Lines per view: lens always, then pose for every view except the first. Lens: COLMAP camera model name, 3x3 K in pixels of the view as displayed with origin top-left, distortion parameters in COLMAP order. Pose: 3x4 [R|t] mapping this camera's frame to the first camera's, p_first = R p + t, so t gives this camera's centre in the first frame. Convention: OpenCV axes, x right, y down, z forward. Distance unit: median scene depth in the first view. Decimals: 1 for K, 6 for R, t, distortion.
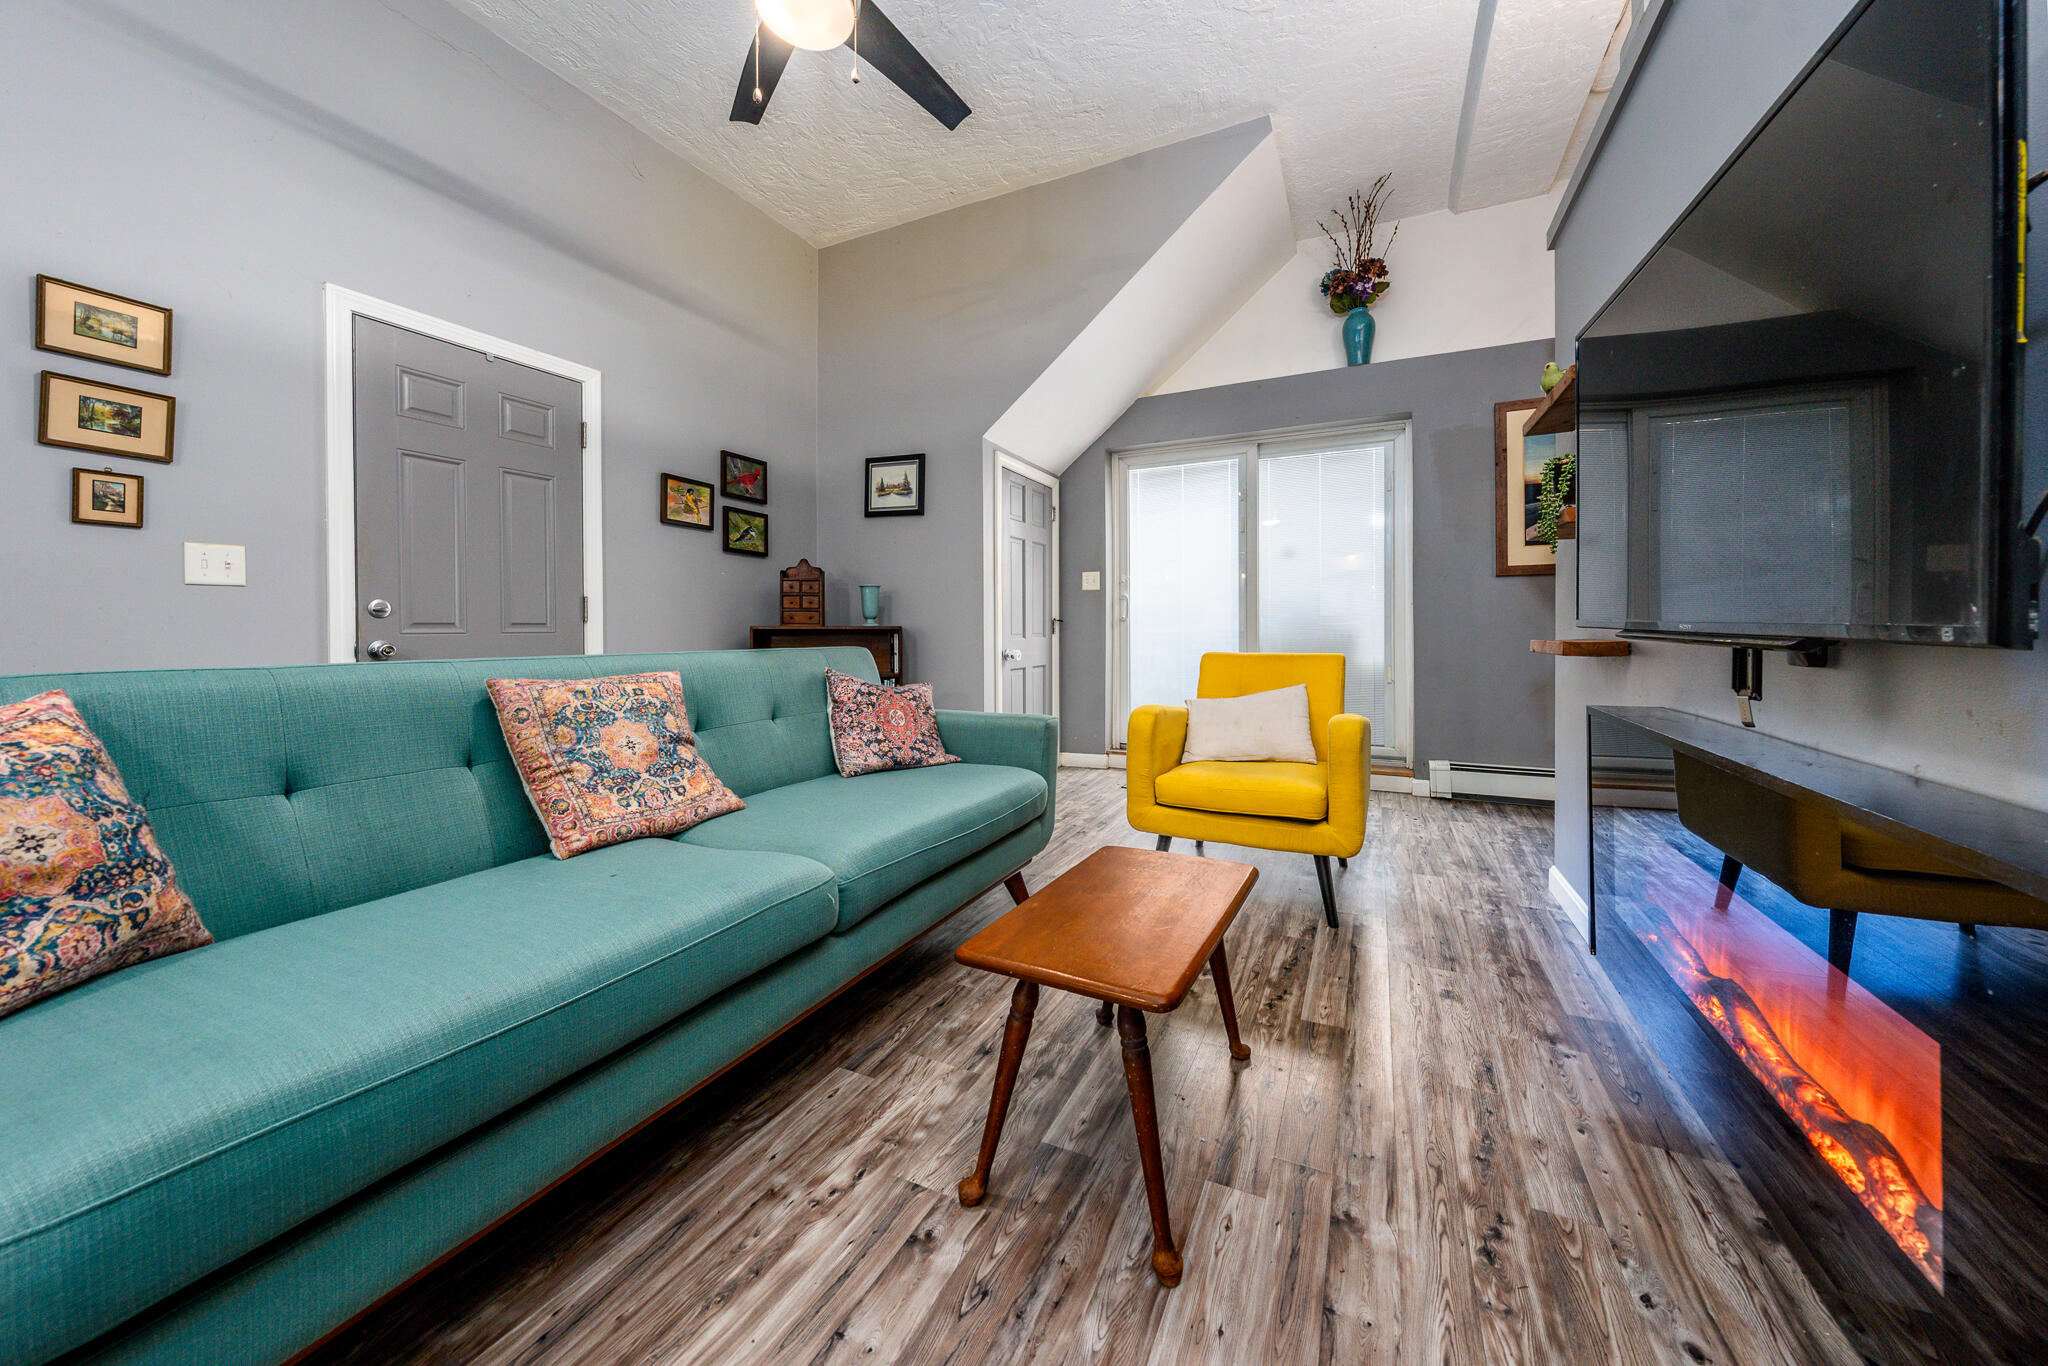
lens RADIAL K [[734.0, 0, 1022.5], [0, 734.0, 625.2], [0, 0, 1]] dist [-0.001643, -0.000355]
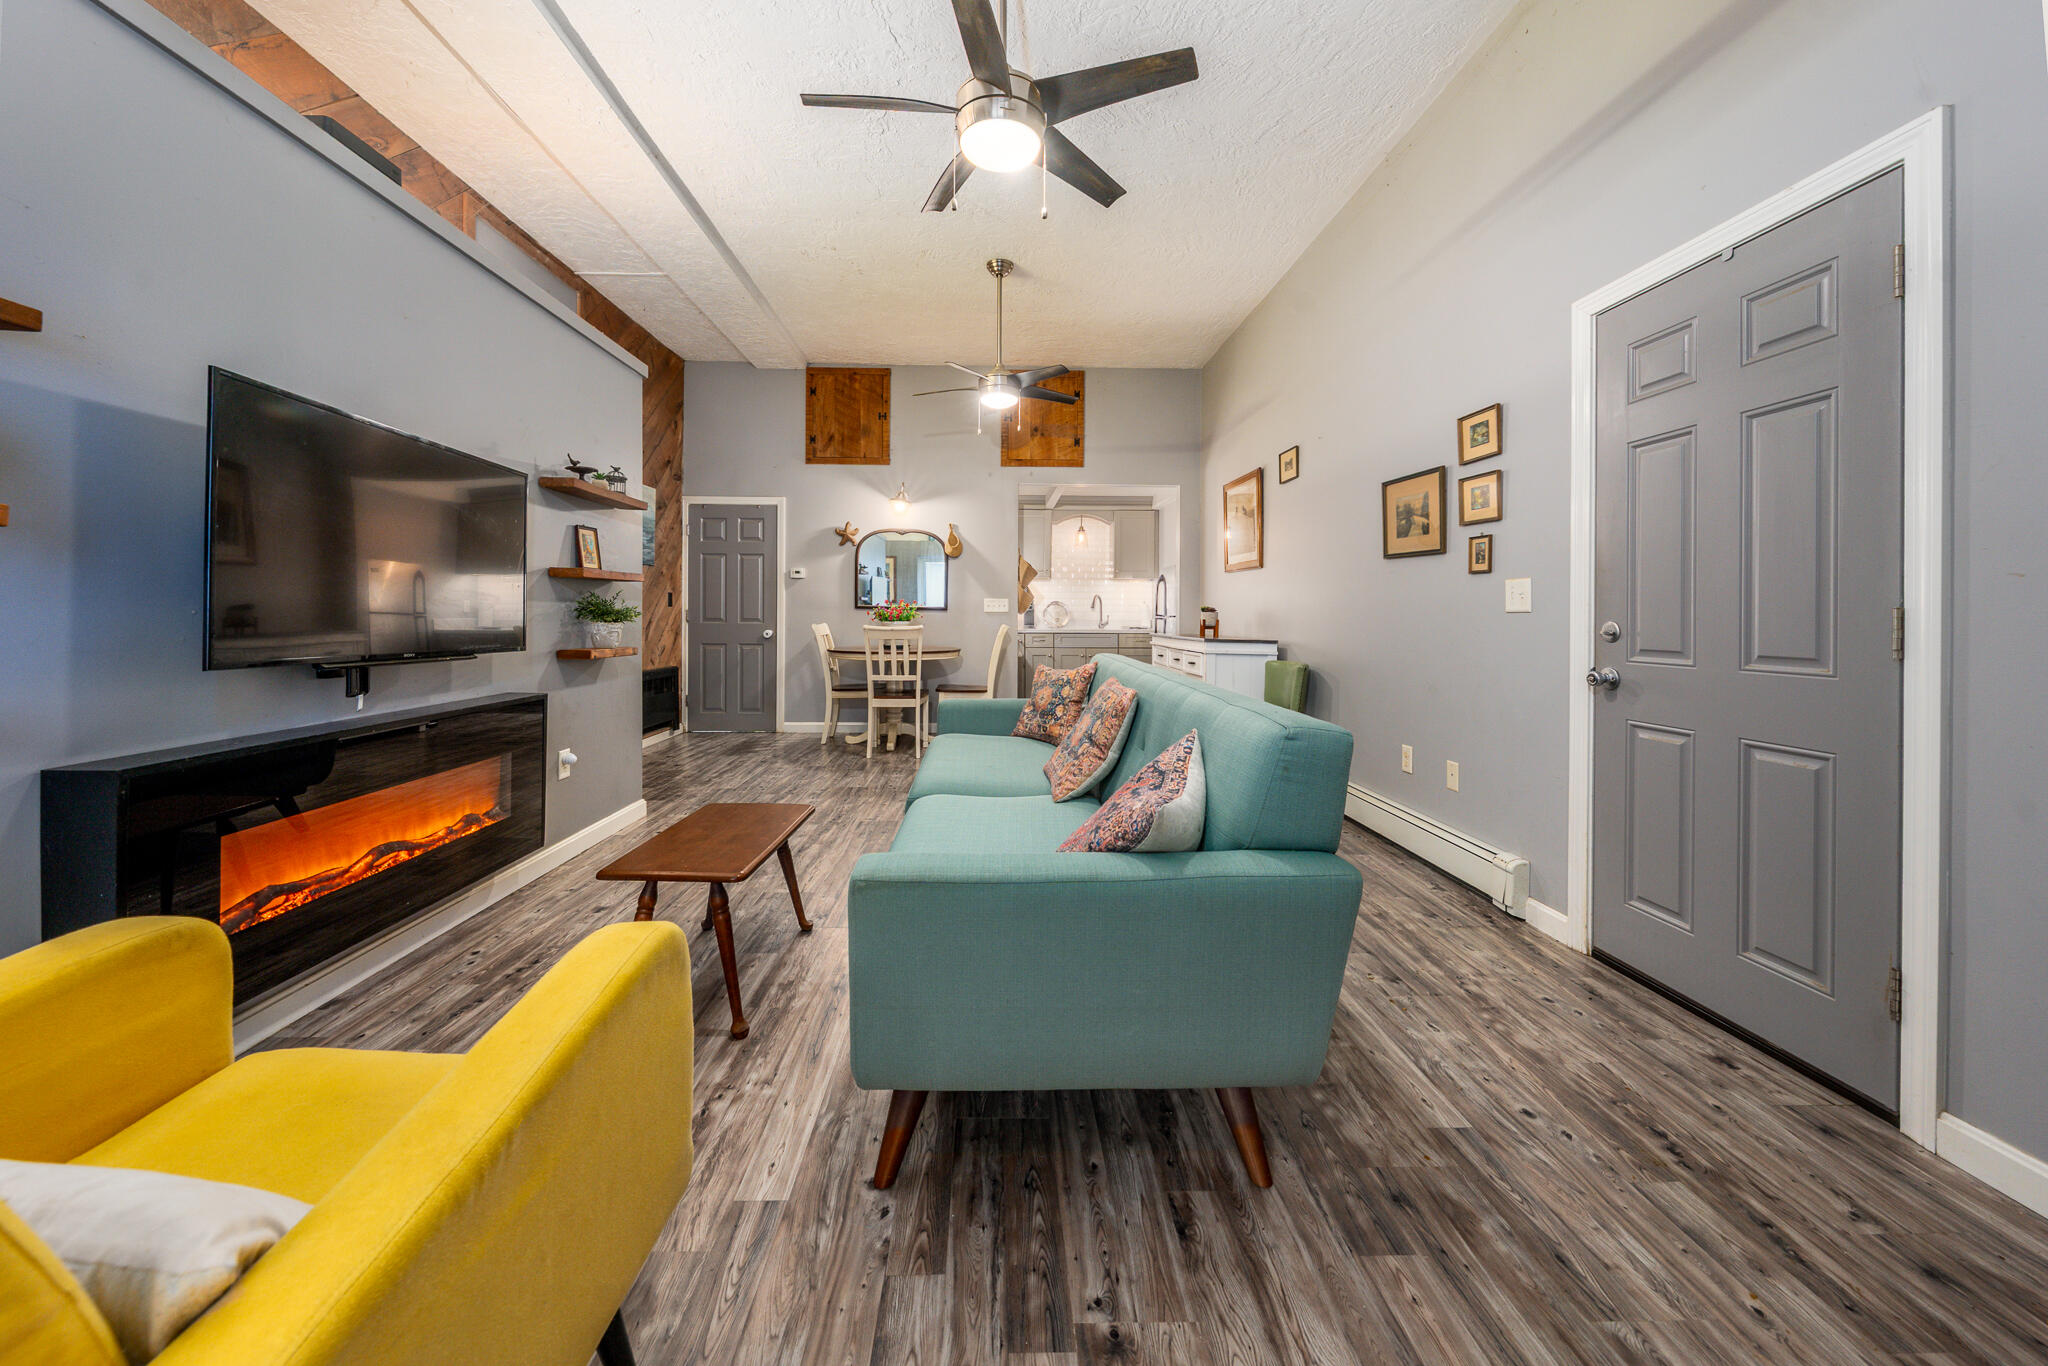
lens RADIAL K [[729.7, 0, 1018.8], [0, 729.7, 613.6], [0, 0, 1]] dist [0.000223, -0.000046]
pose [[-0.881165, -0.001209, -0.472807, 0.174724], [0.000160, 0.999996, -0.002857, -0.042337], [0.472808, -0.002593, -0.881161, 1.442202]]
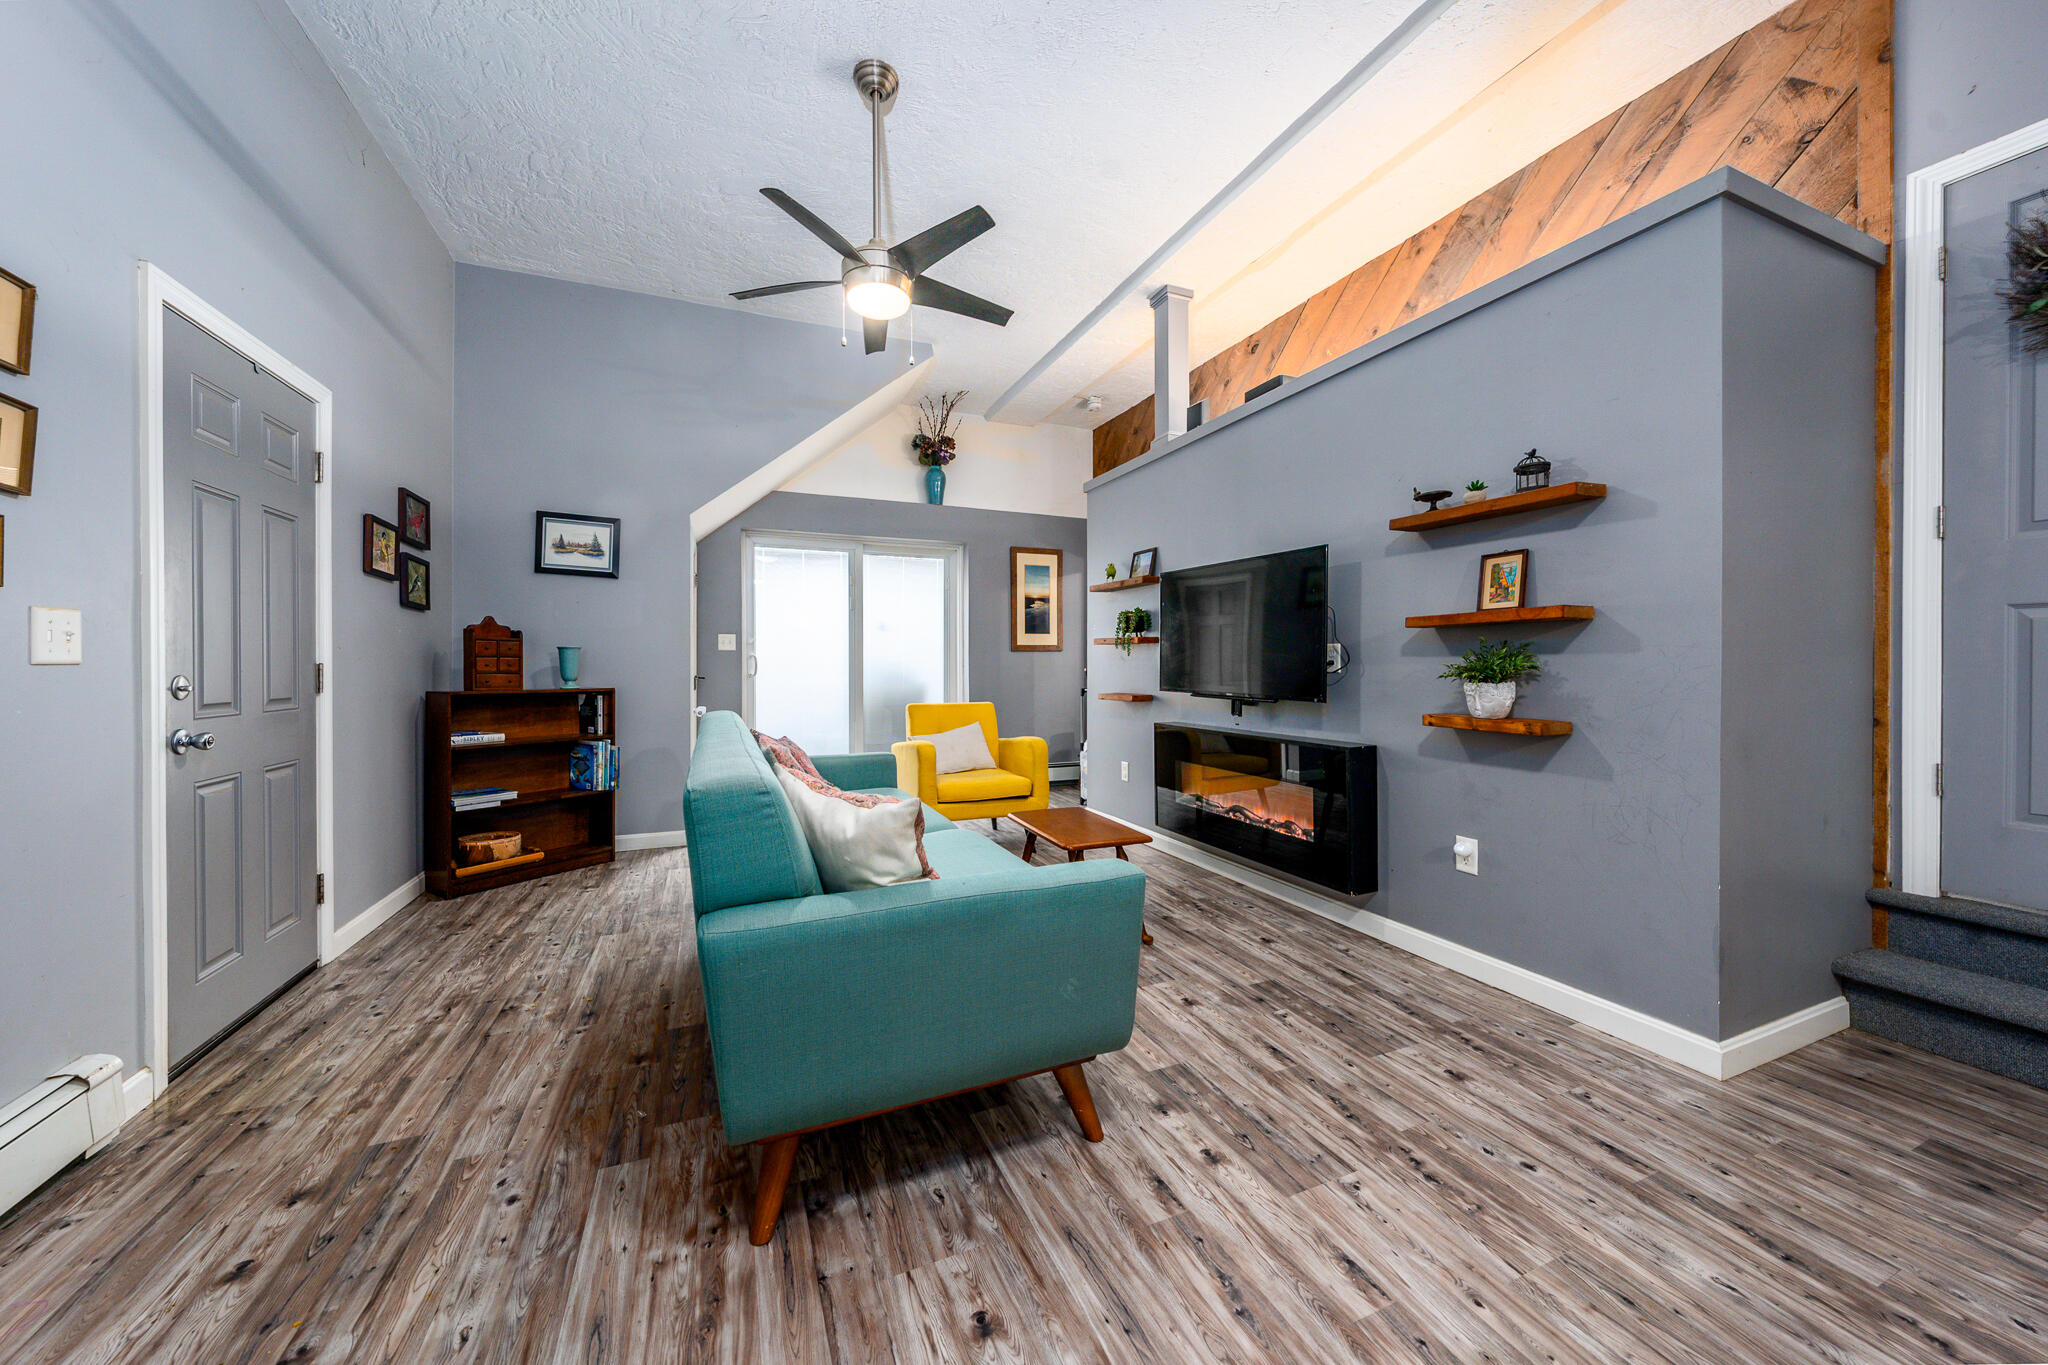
lens RADIAL K [[739.8, 0, 1014.0], [0, 739.8, 672.0], [0, 0, 1]] dist [-0.001012, -0.000096]
pose [[0.669026, -0.003202, 0.743232, -0.873229], [-0.004380, 0.999956, 0.008251, -0.048971], [-0.743226, -0.008776, 0.668983, -0.177530]]
